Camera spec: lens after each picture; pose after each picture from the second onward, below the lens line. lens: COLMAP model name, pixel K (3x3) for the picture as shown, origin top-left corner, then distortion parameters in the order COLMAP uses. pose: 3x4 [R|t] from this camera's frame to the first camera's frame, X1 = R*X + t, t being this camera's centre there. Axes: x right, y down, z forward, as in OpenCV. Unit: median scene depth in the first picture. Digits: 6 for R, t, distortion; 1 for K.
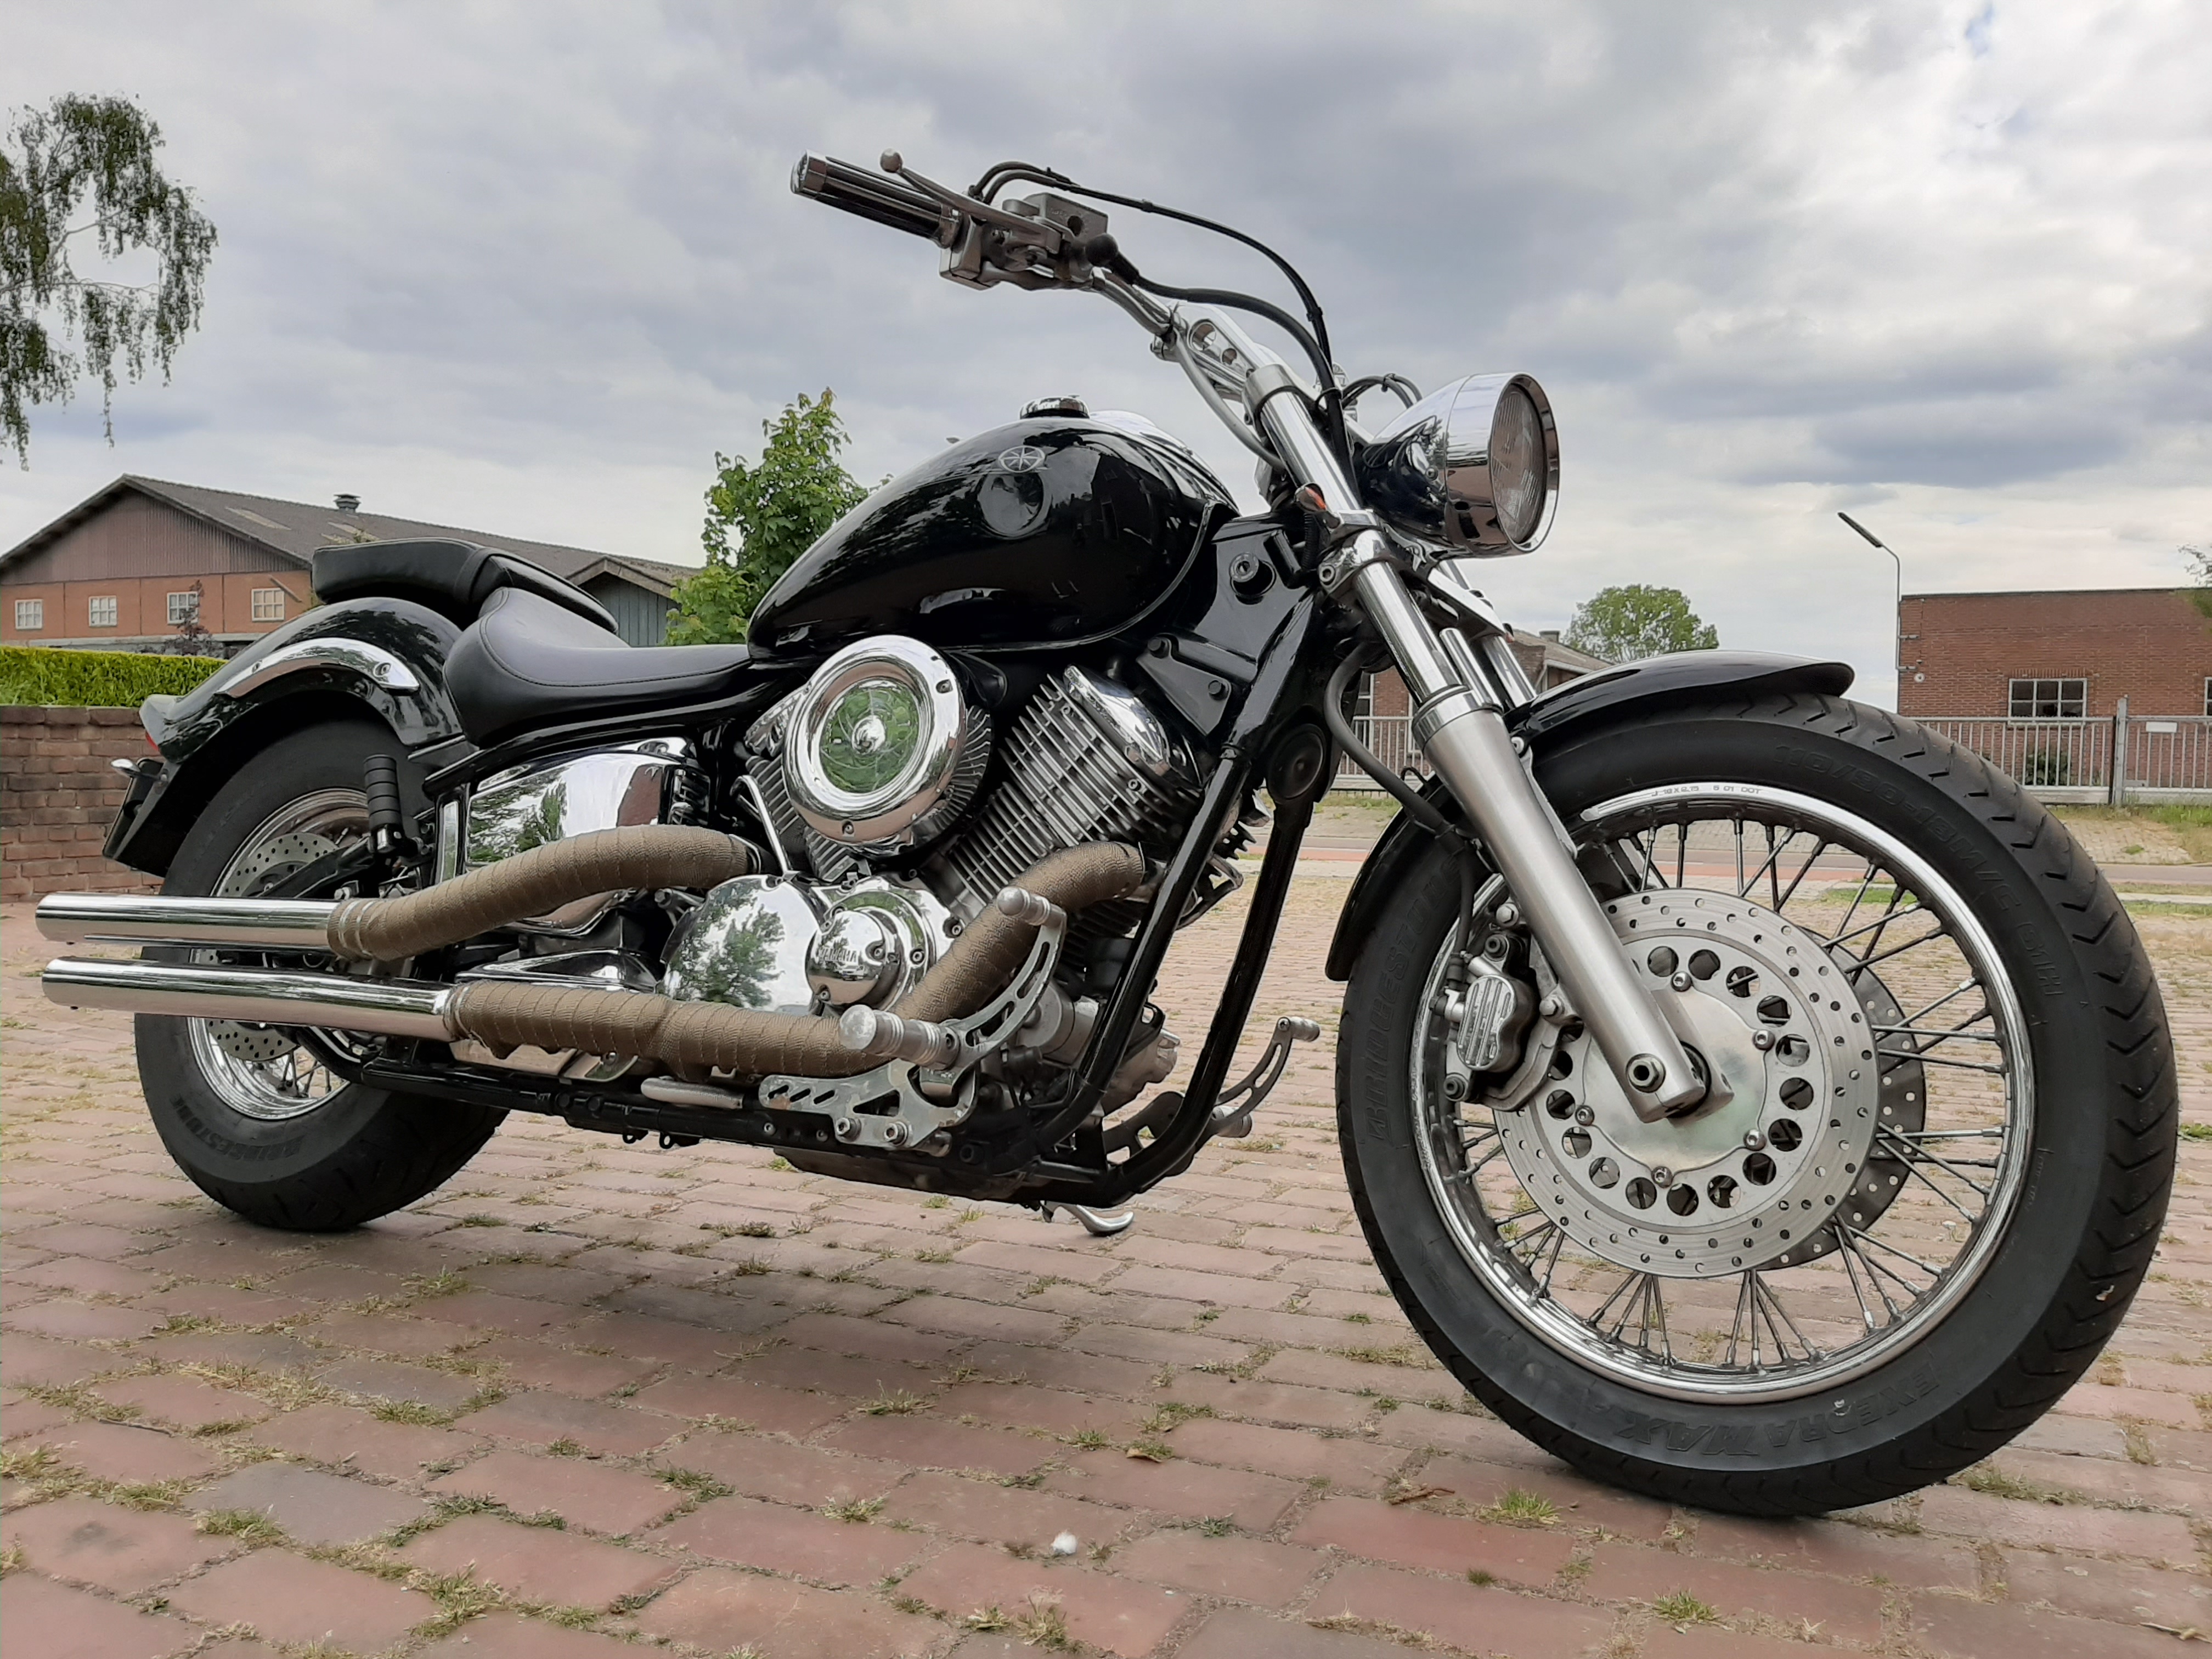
lens RADIAL K [[1664.3, 0, 1106.0], [0, 1664.3, 829.5], [0, 0, 1]] dist [0.113519, -0.222441]
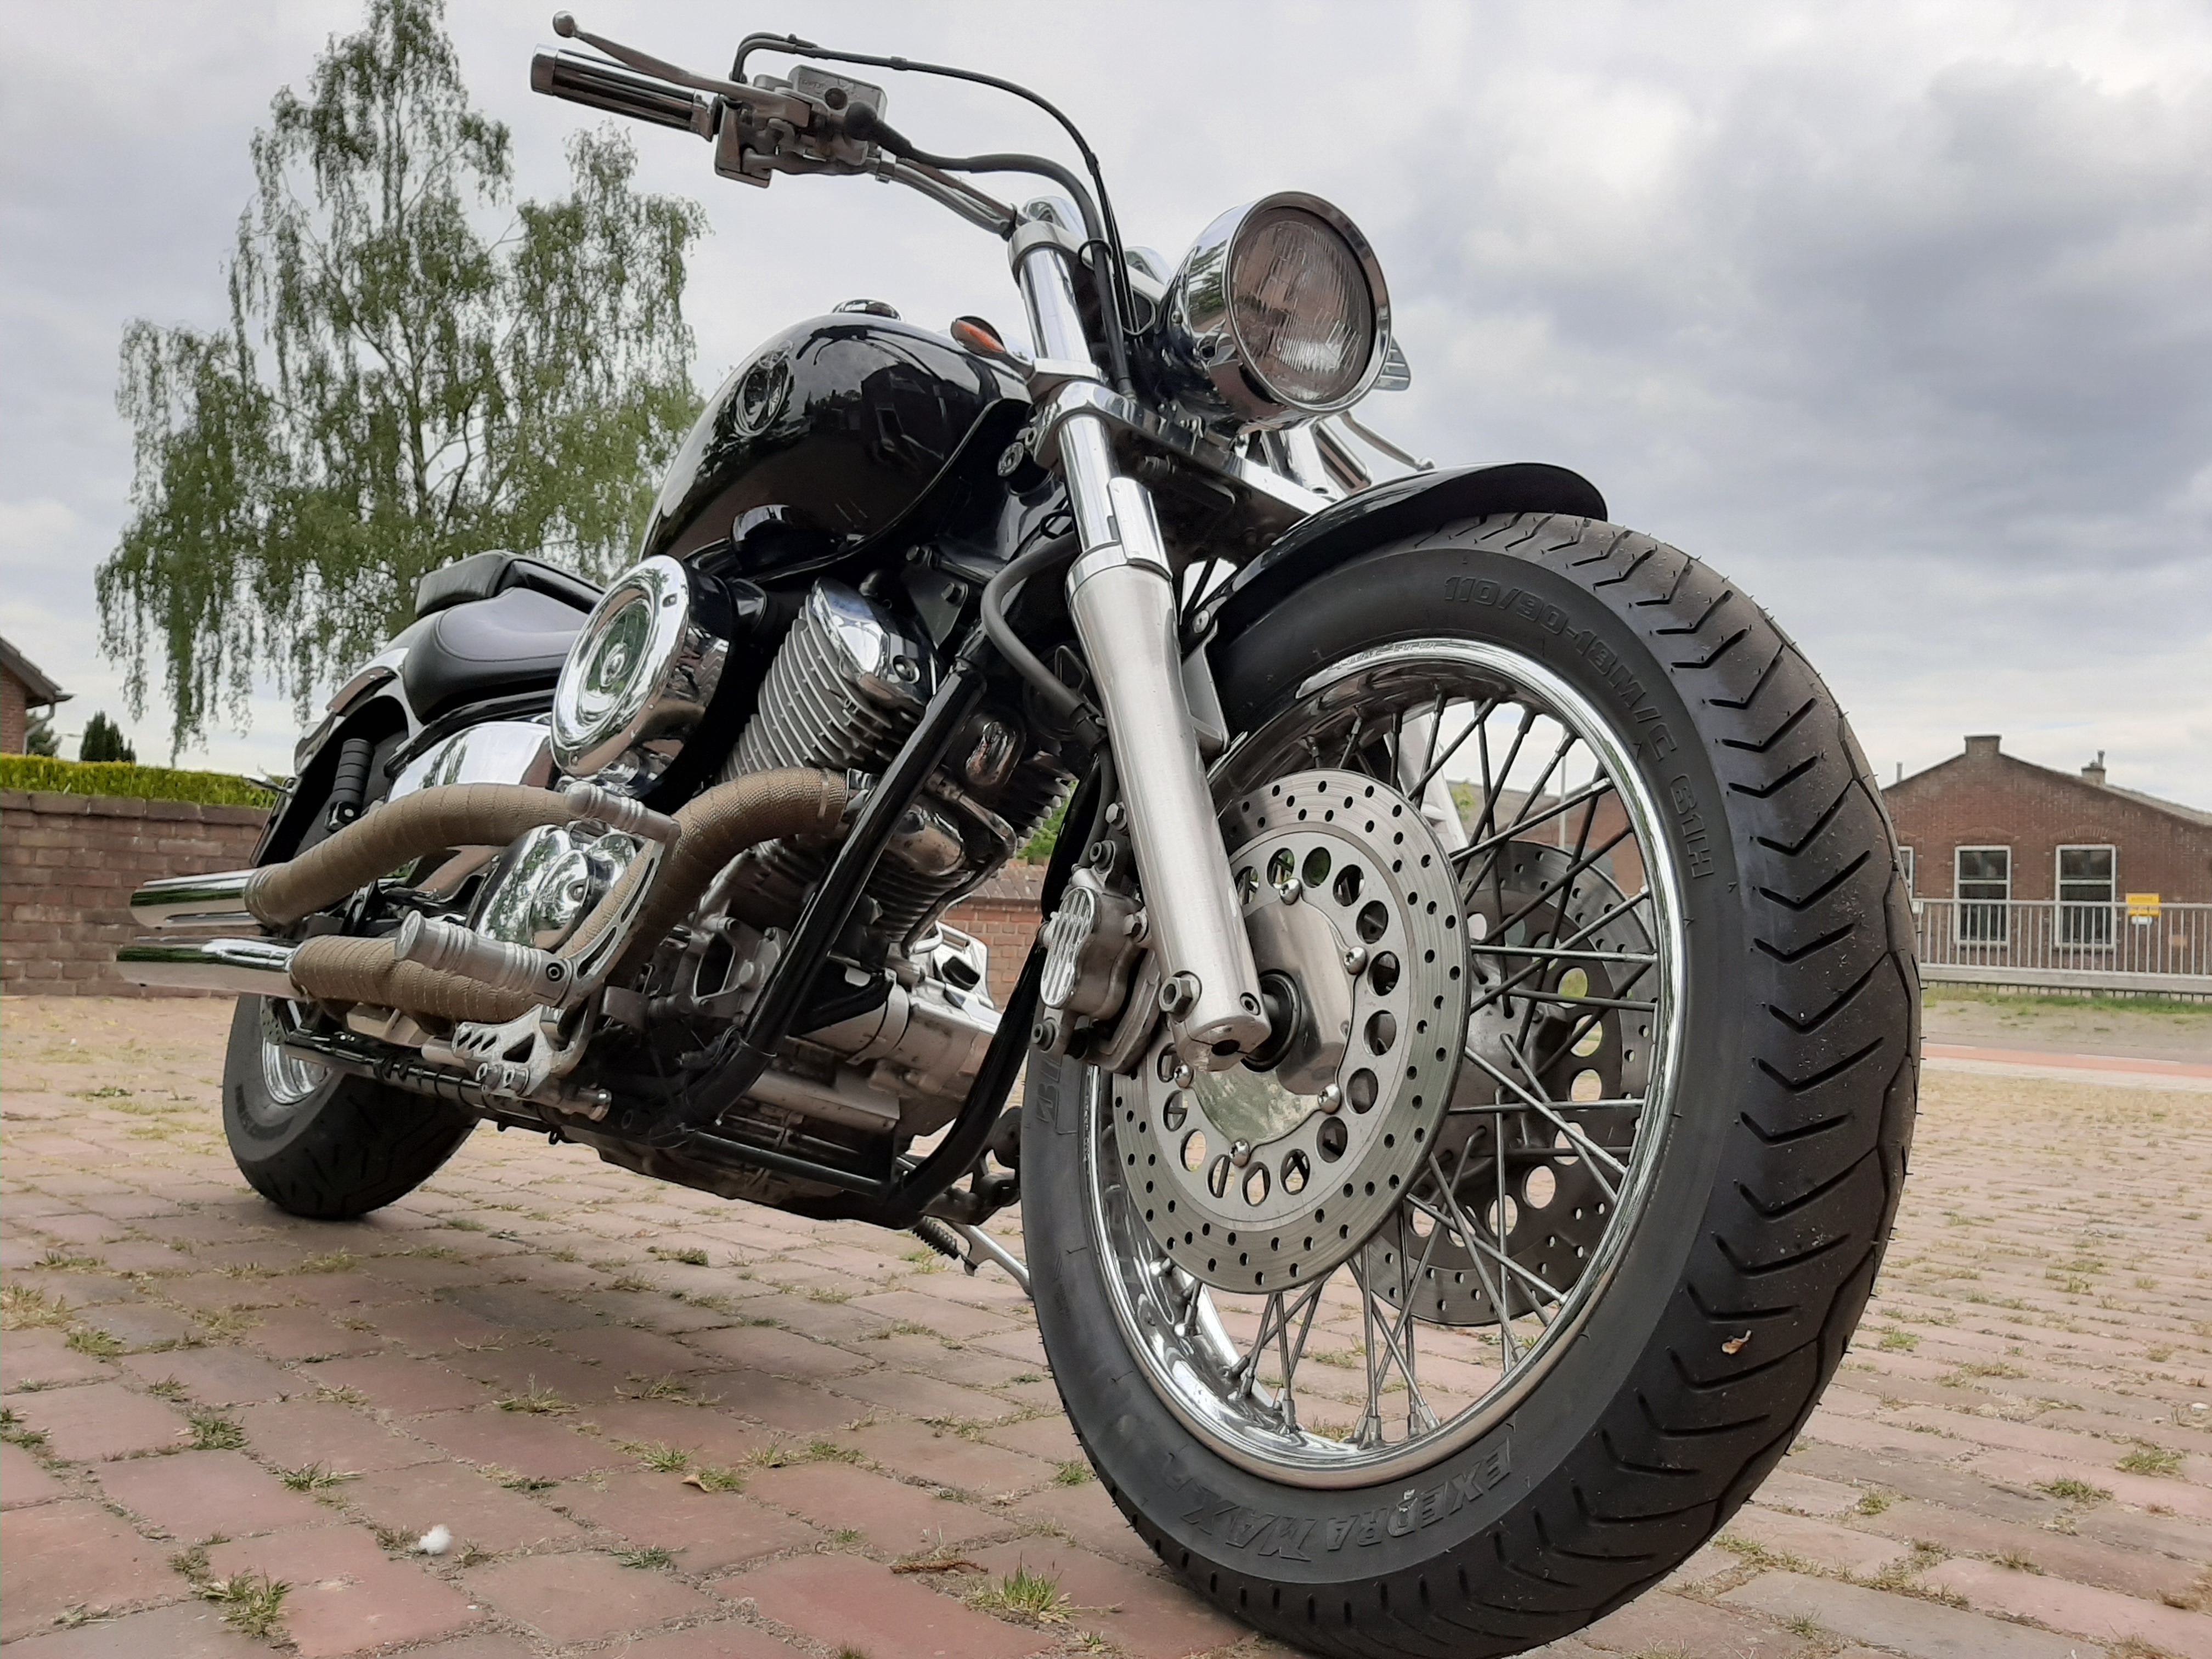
lens RADIAL K [[1685.6, 0, 1103.8], [0, 1685.6, 837.5], [0, 0, 1]] dist [0.028912, 0.000748]
pose [[0.943551, 0.007579, -0.331141, 0.436058], [-0.041044, 0.994708, -0.094185, 0.119882], [0.328675, 0.102459, 0.938869, 0.239589]]
